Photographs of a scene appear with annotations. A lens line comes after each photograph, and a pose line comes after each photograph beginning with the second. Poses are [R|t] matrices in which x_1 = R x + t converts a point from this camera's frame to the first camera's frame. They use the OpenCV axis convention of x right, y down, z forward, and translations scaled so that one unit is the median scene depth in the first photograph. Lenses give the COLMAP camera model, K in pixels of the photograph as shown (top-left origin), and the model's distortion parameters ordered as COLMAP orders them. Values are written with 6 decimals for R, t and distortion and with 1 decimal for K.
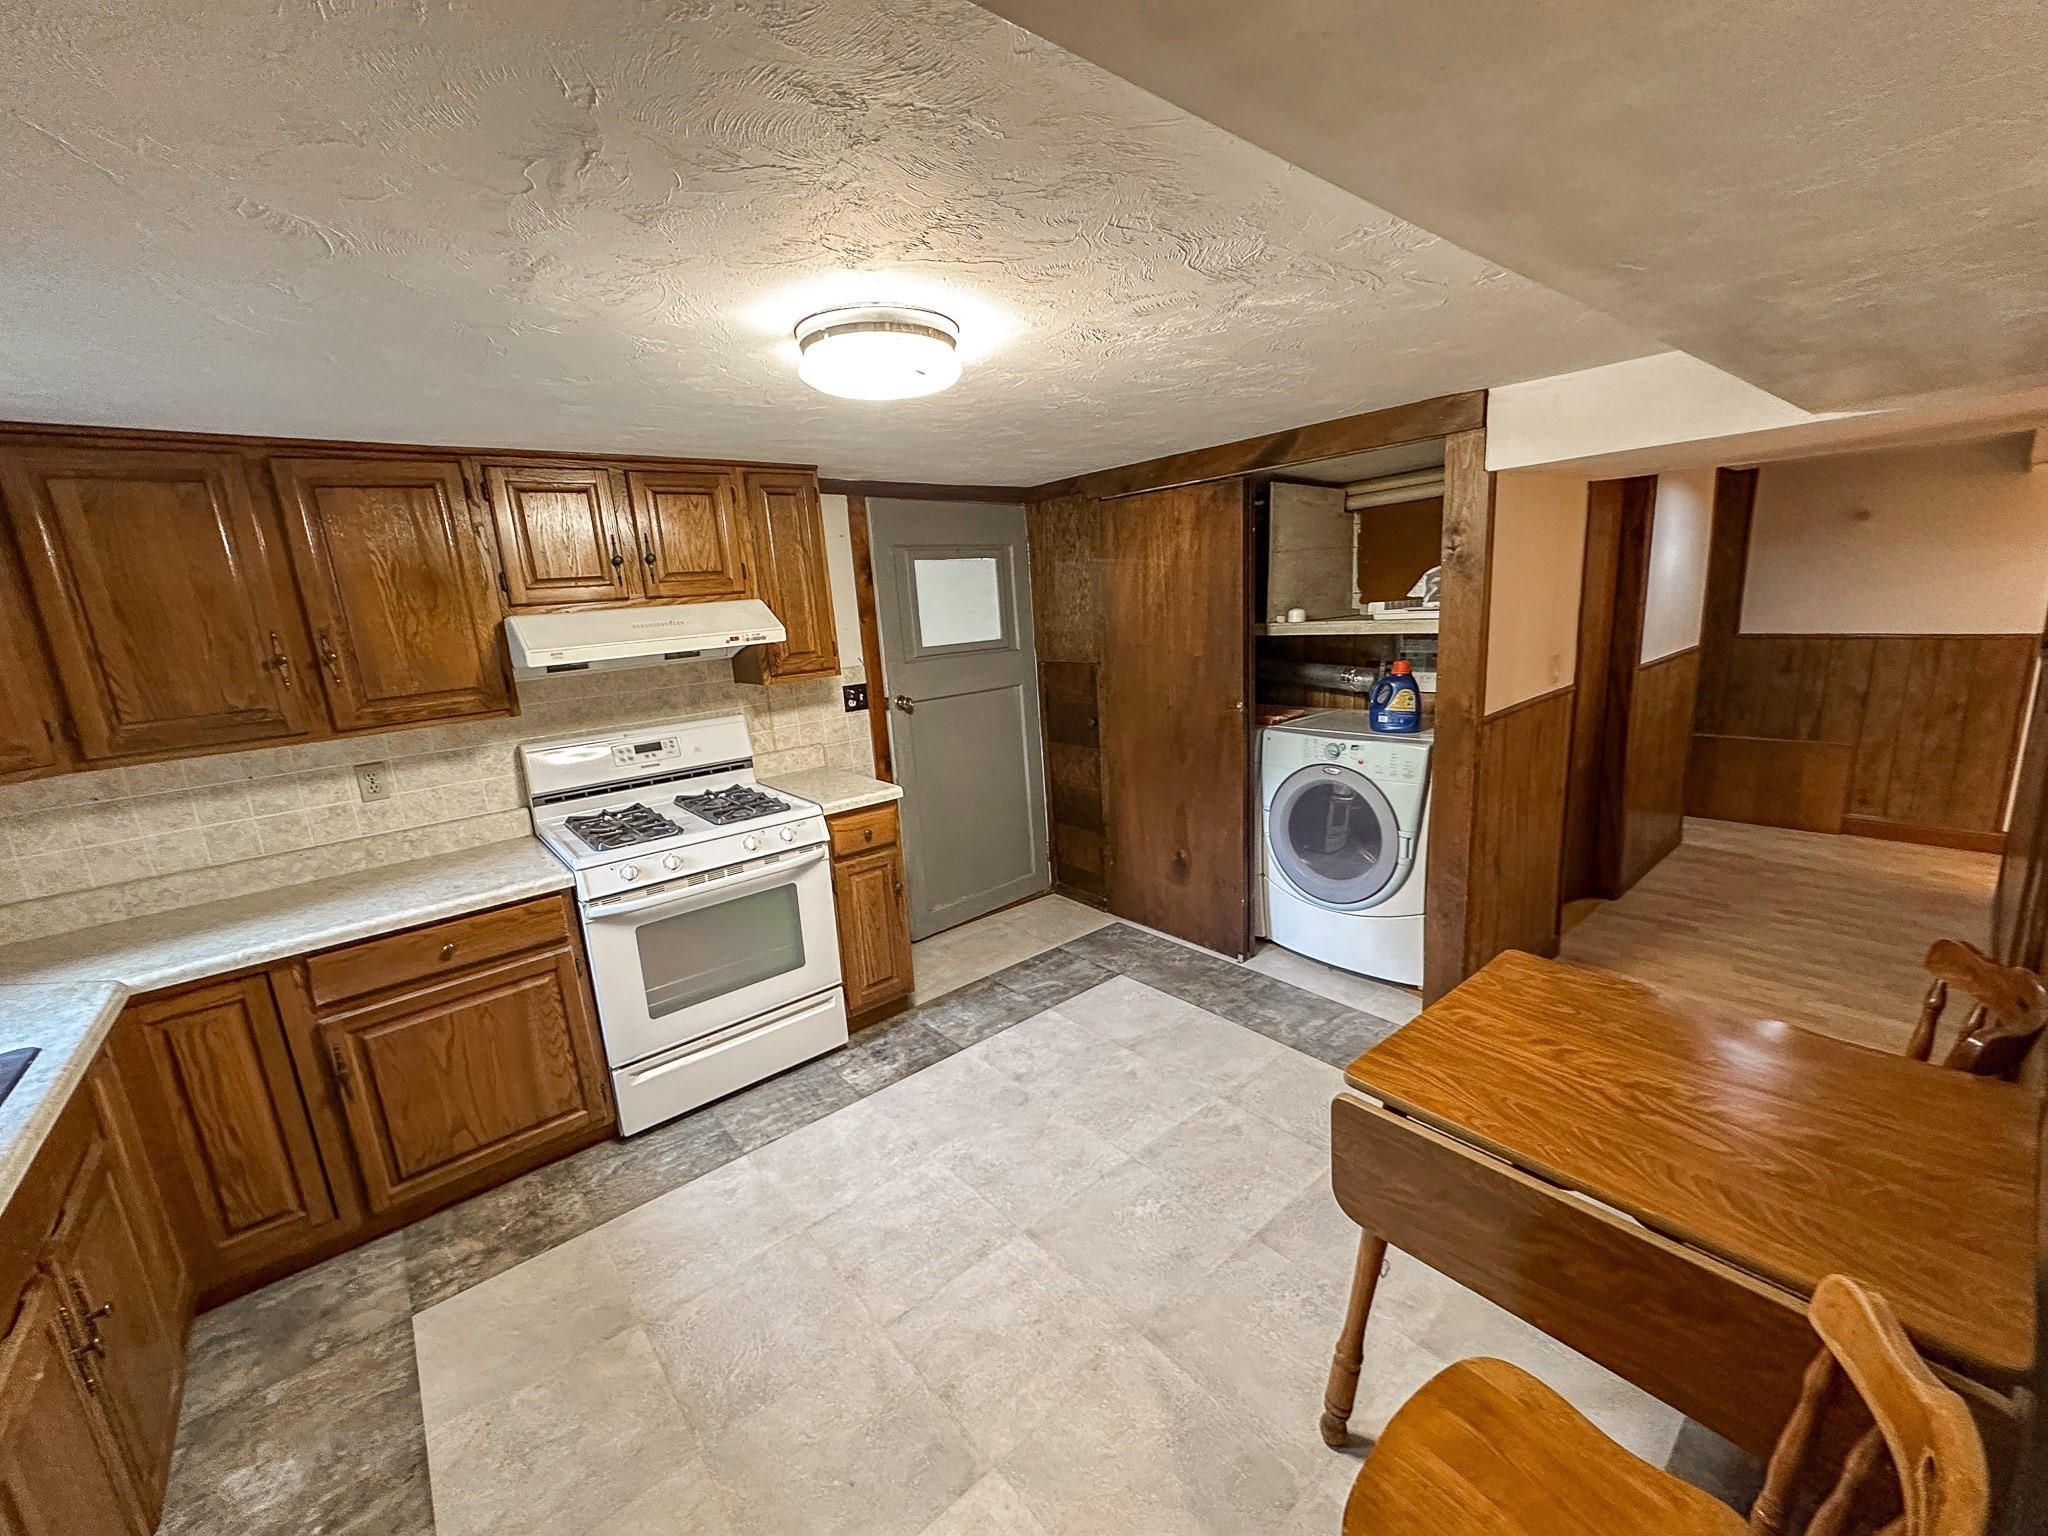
lens RADIAL K [[812.2, 0, 1028.6], [0, 812.2, 768.6], [0, 0, 1]] dist [-0.002421, 0.000673]
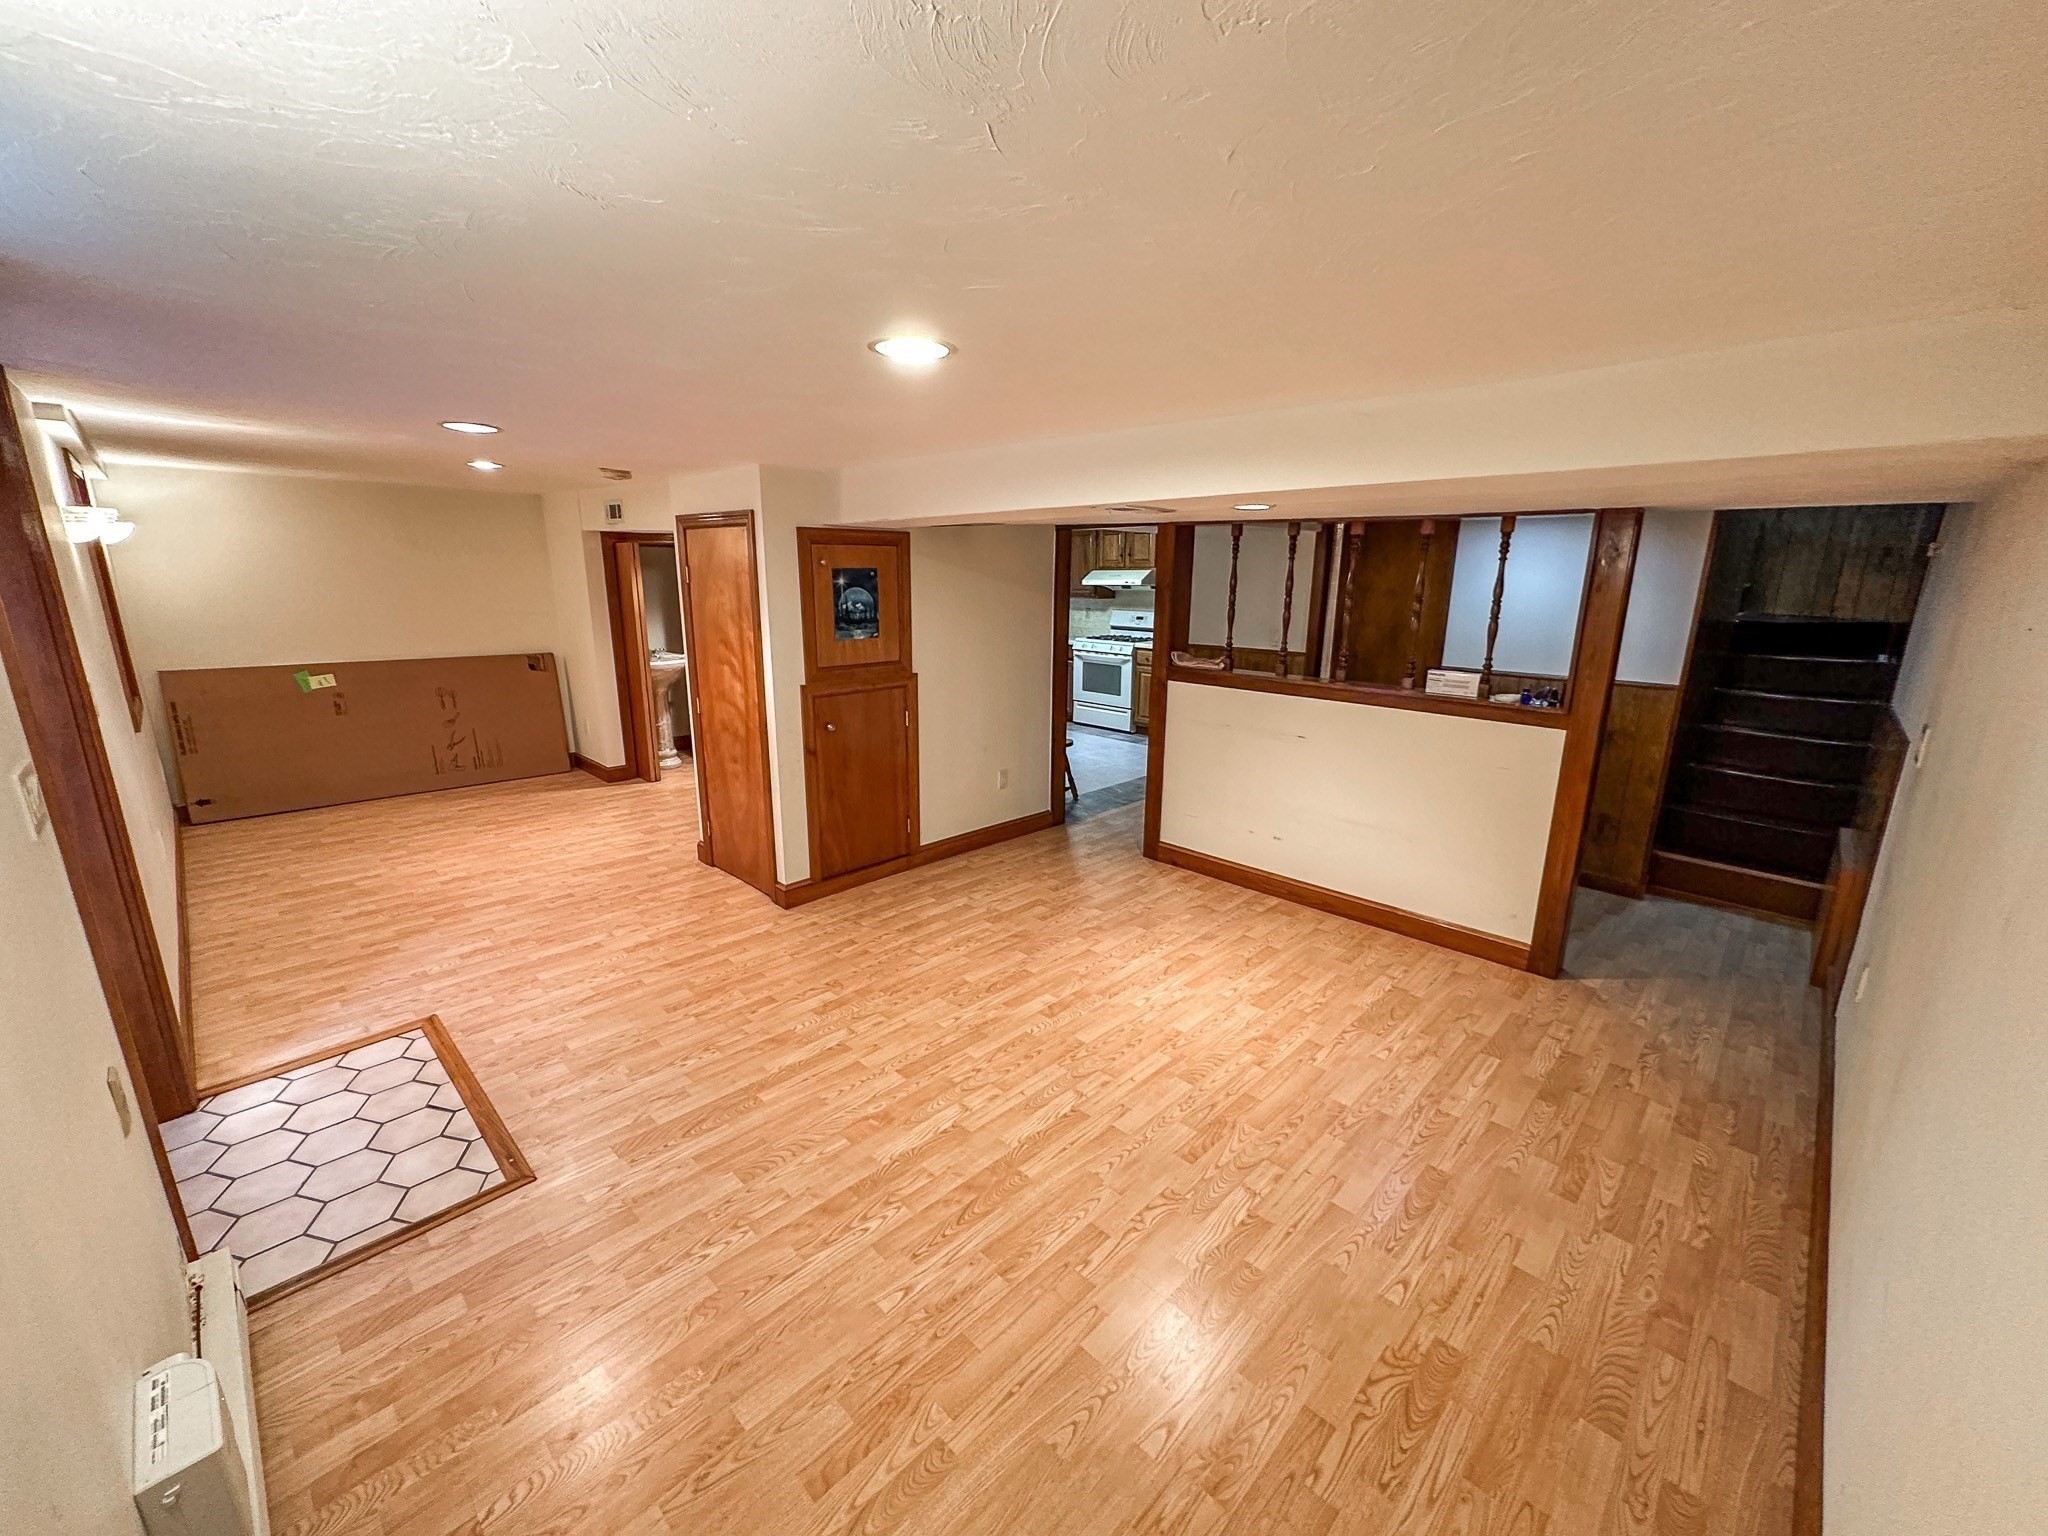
lens RADIAL K [[812.2, 0, 1015.4], [0, 812.2, 784.7], [0, 0, 1]] dist [-0.002421, 0.000673]
pose [[0.088375, 0.317315, -0.944193, 2.714797], [-0.224659, 0.929828, 0.291460, -0.244297], [0.970422, 0.186364, 0.153461, 0.251188]]
